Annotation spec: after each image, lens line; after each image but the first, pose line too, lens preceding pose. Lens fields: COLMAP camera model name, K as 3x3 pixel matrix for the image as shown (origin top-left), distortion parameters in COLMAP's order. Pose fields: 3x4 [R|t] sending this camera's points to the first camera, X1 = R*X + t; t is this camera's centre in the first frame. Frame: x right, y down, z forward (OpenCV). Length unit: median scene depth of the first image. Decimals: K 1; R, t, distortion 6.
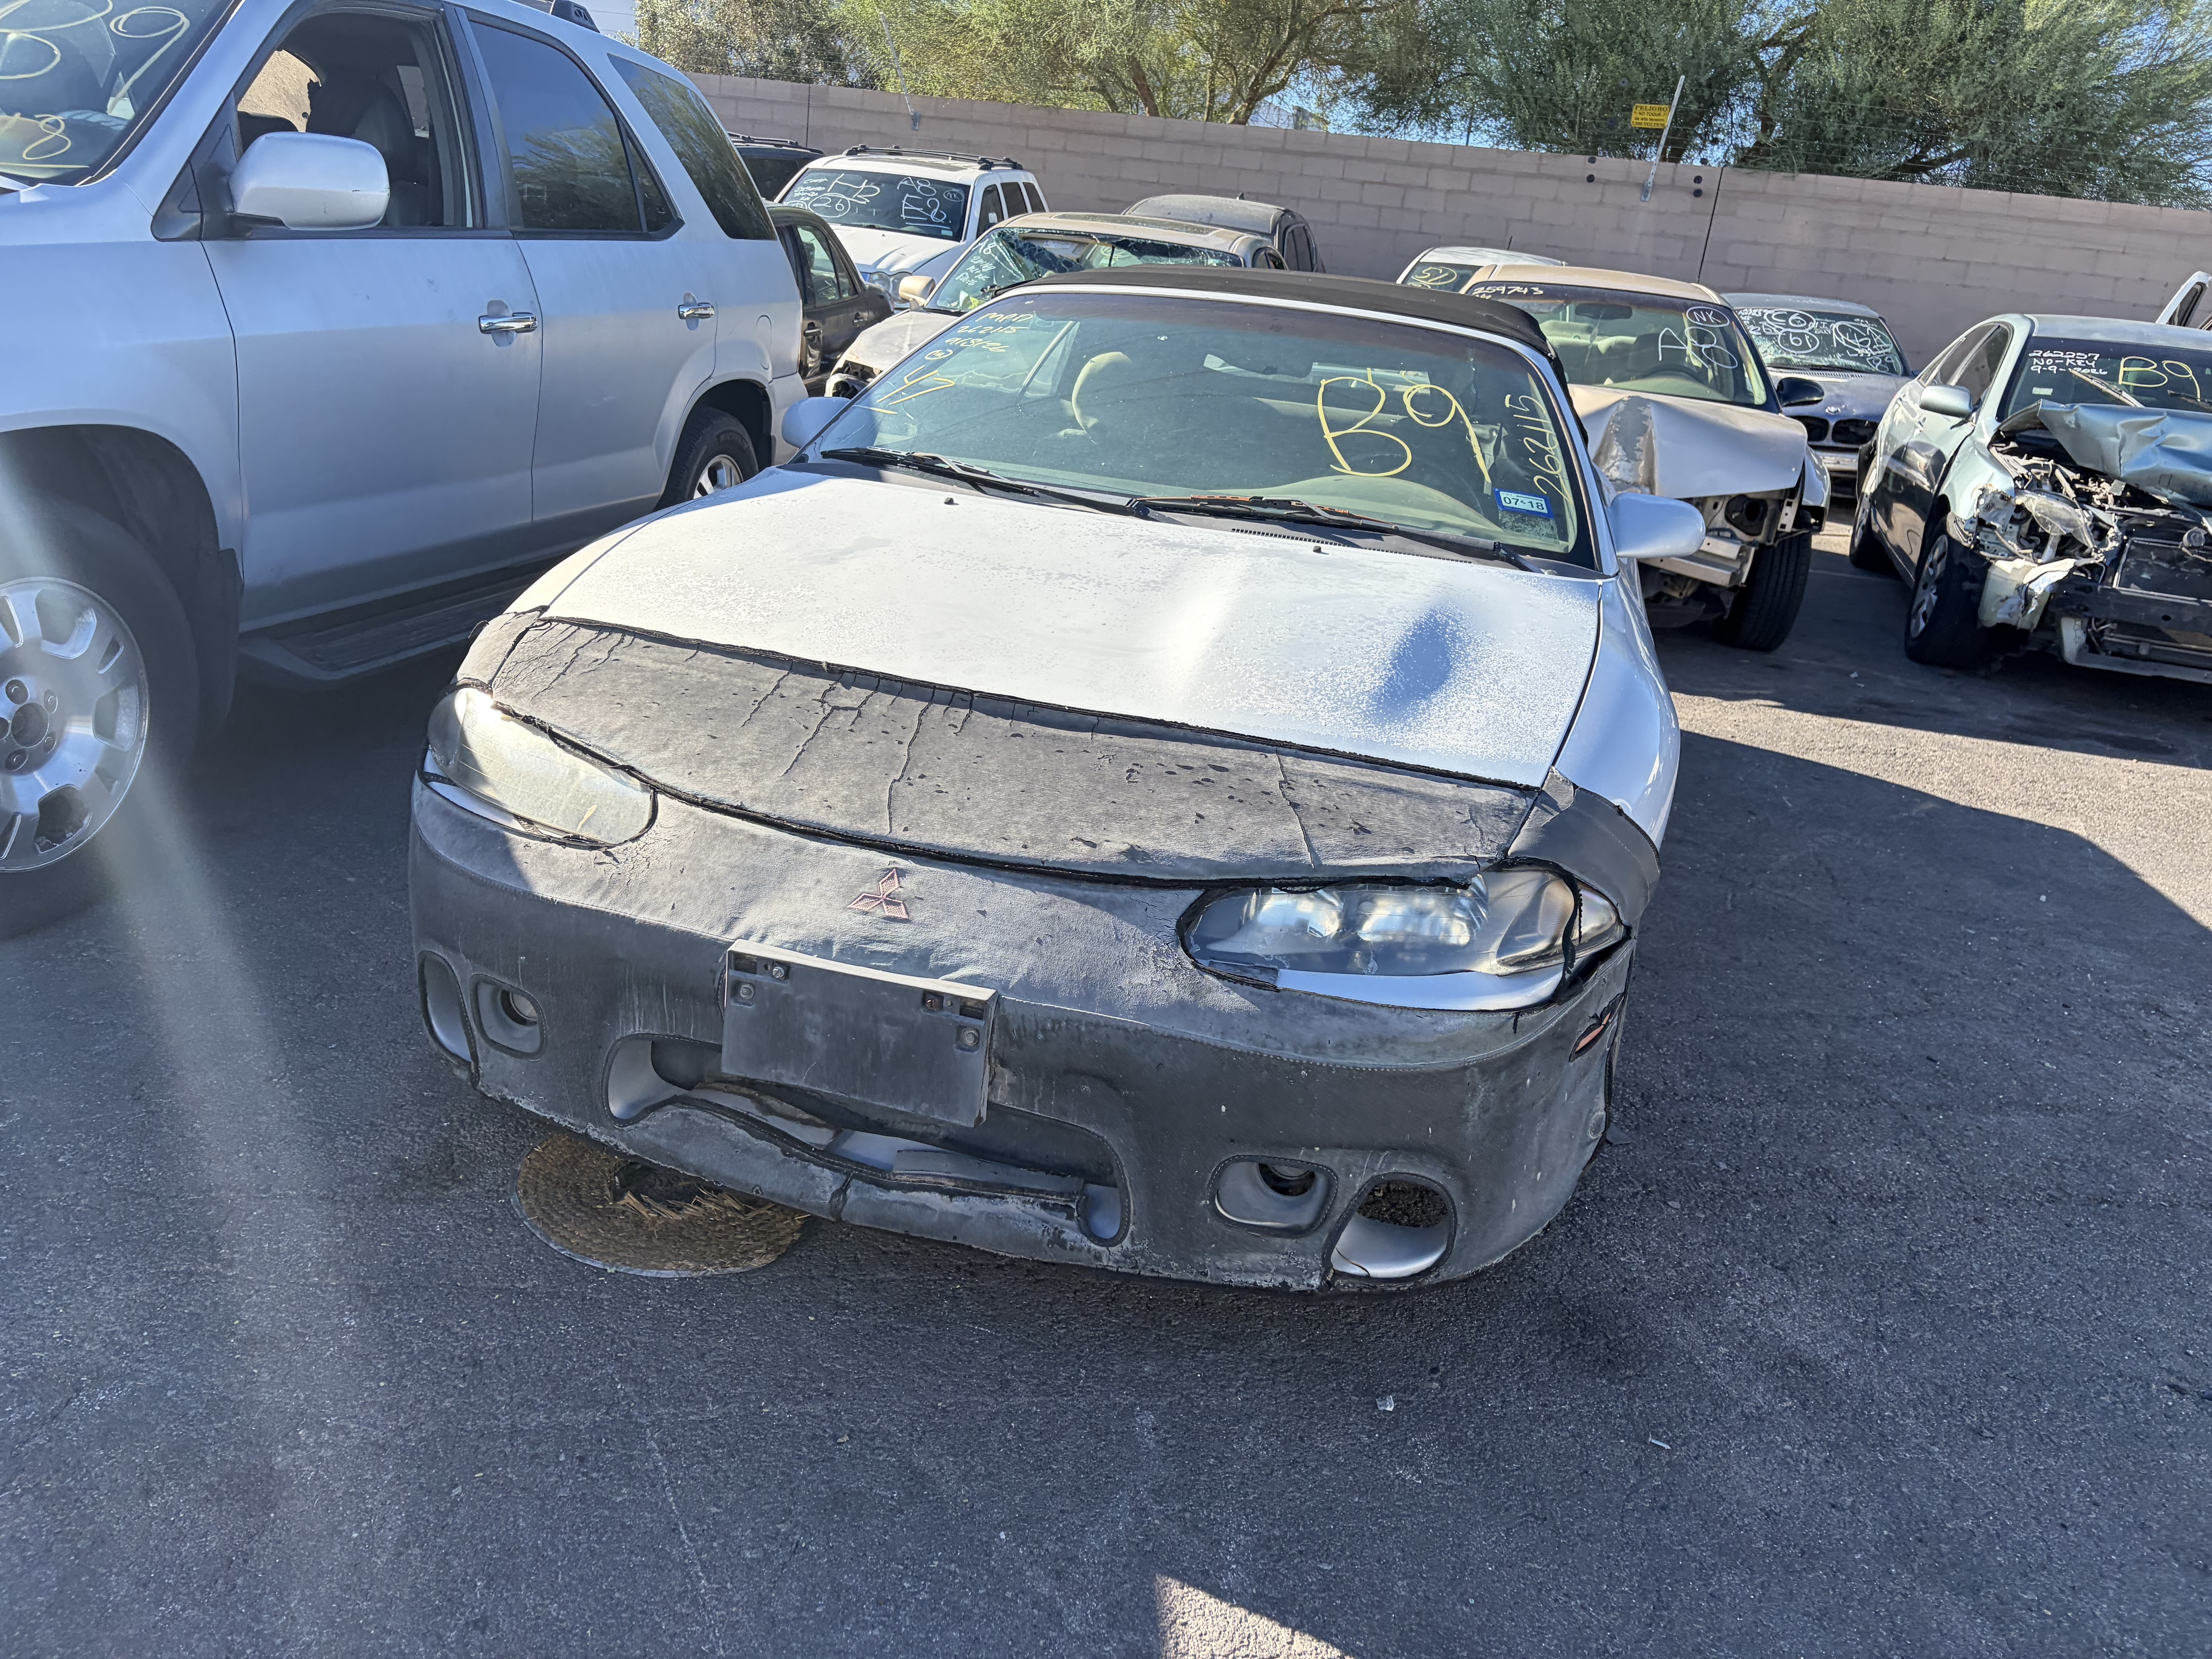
lens RADIAL K [[1685.4, 0, 1106.0], [0, 1685.4, 829.5], [0, 0, 1]] dist [0.035693, -0.004519]
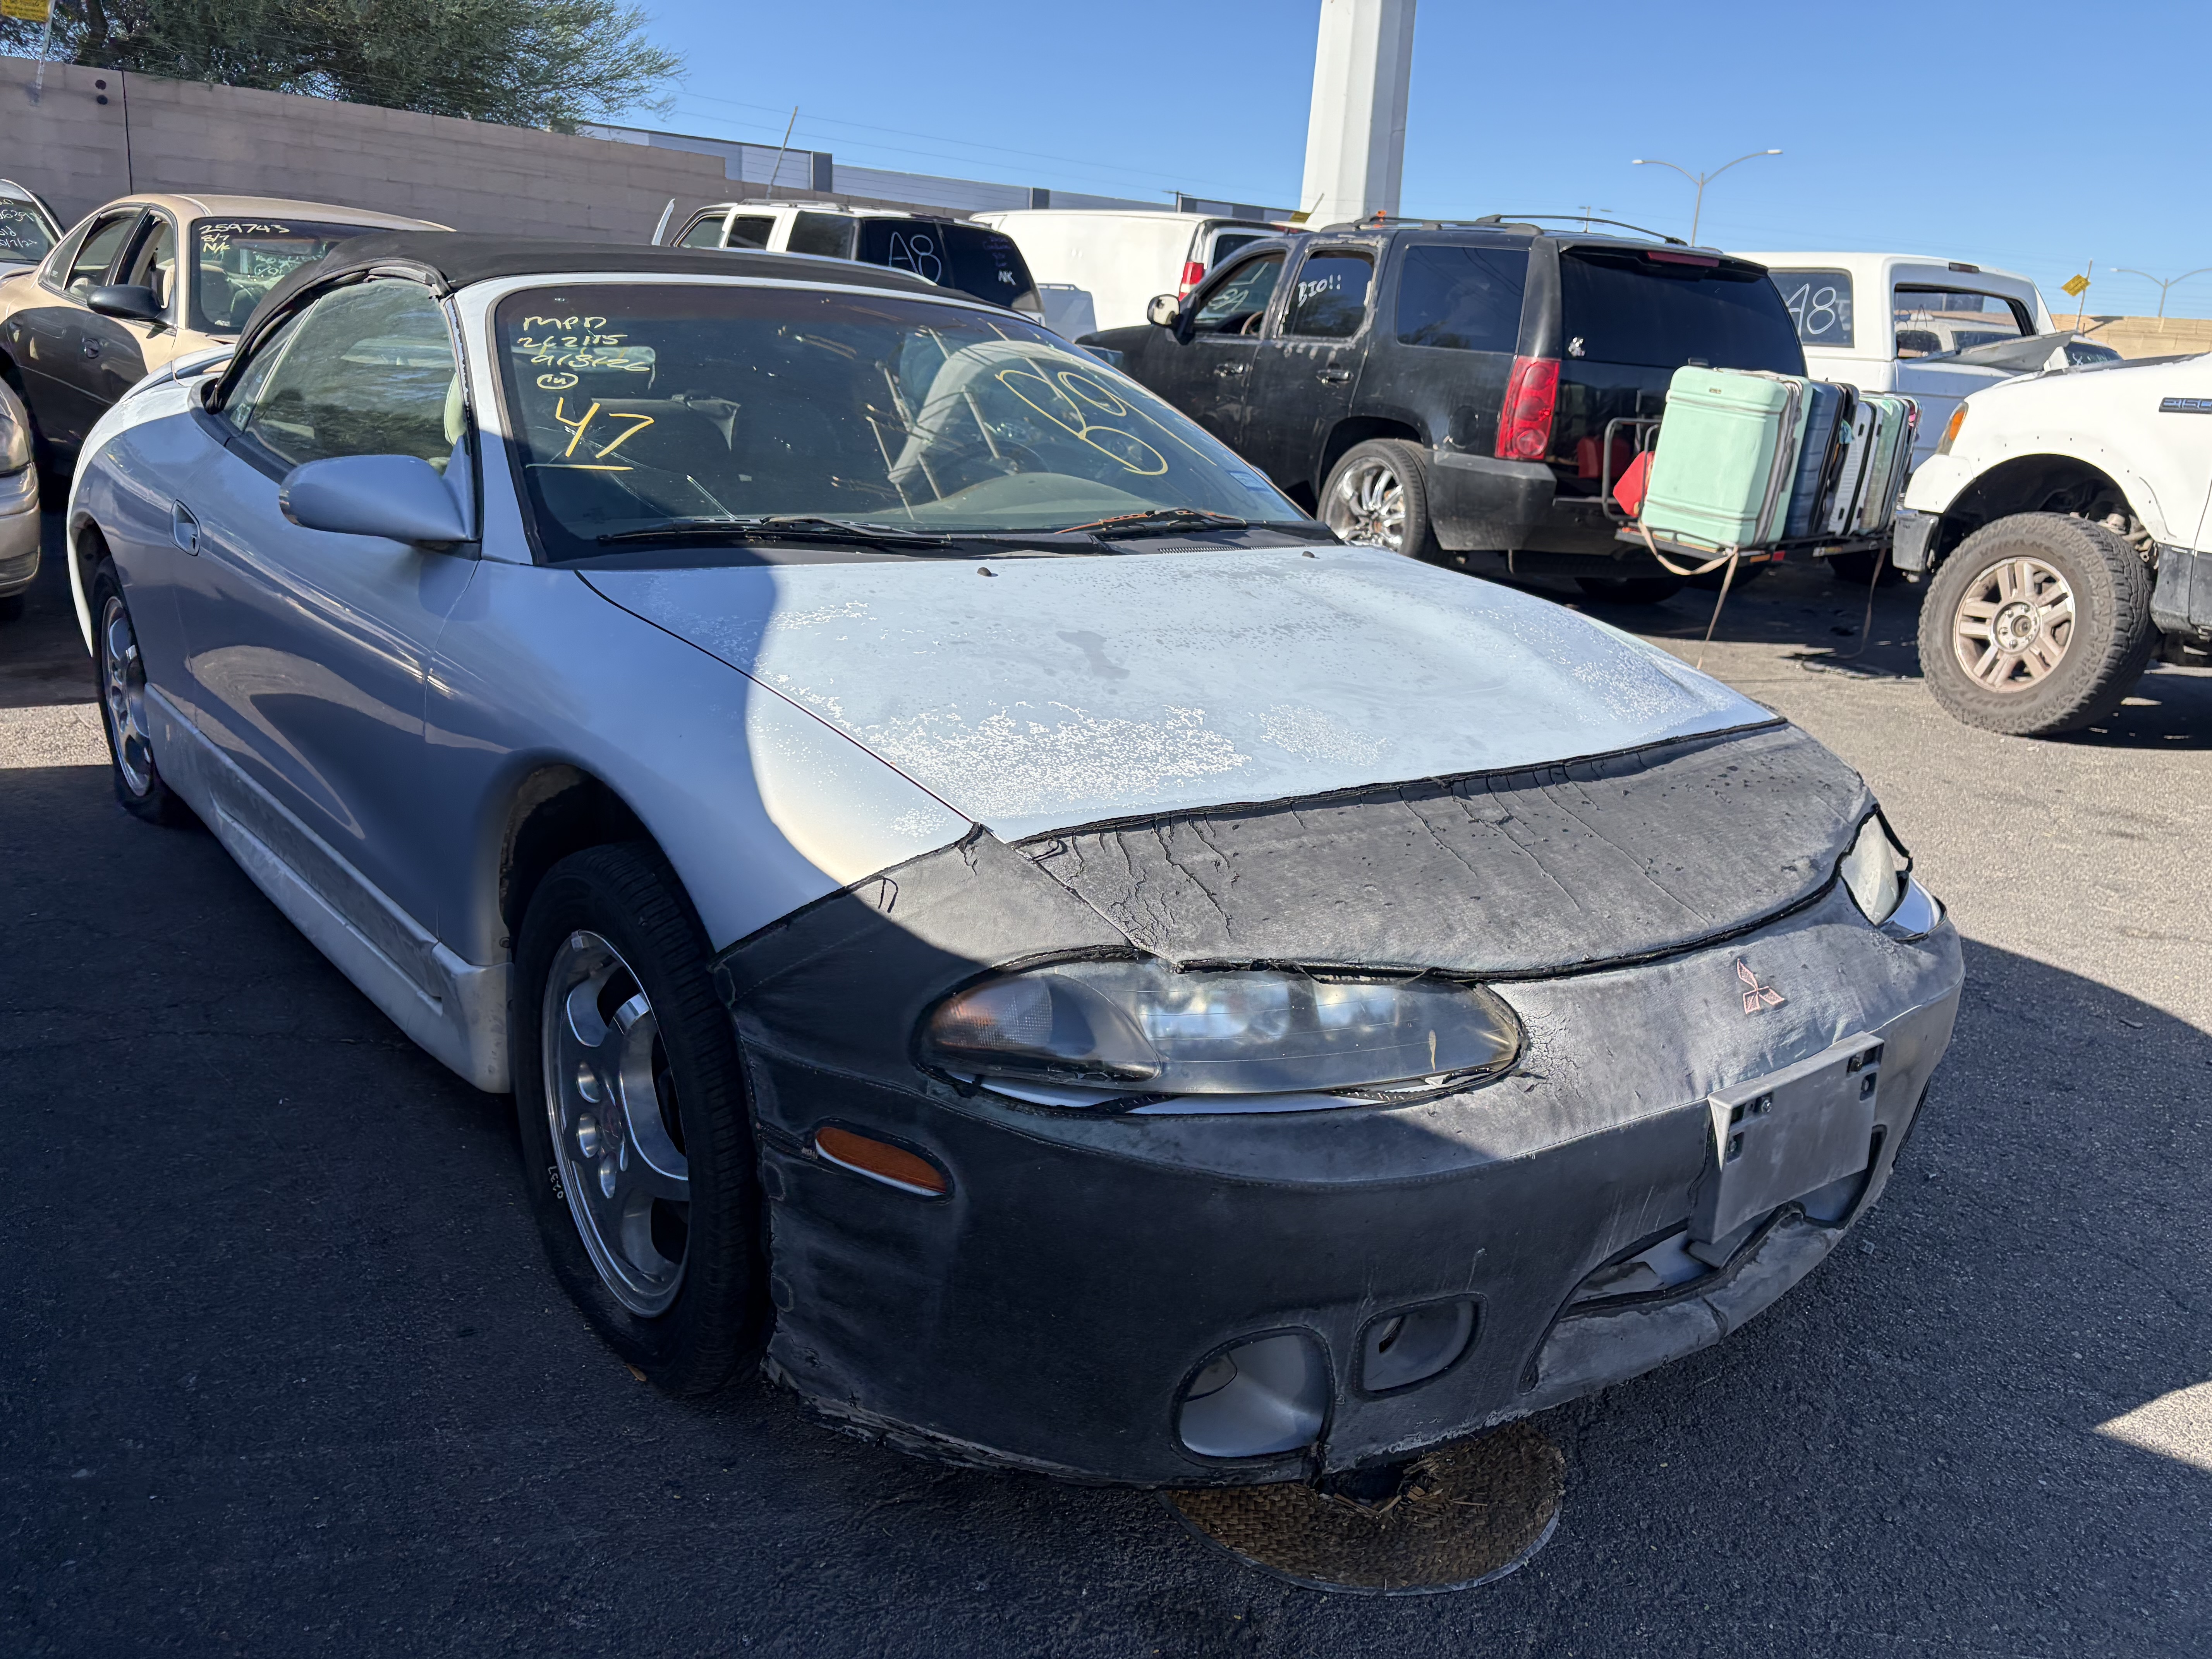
lens RADIAL K [[1689.6, 0, 1106.0], [0, 1689.6, 829.5], [0, 0, 1]] dist [0.008821, -0.003012]
pose [[0.591518, -0.287717, 0.753210, -0.687868], [0.248669, 0.953726, 0.169025, -0.196167], [-0.766987, 0.087319, 0.635693, 0.450287]]
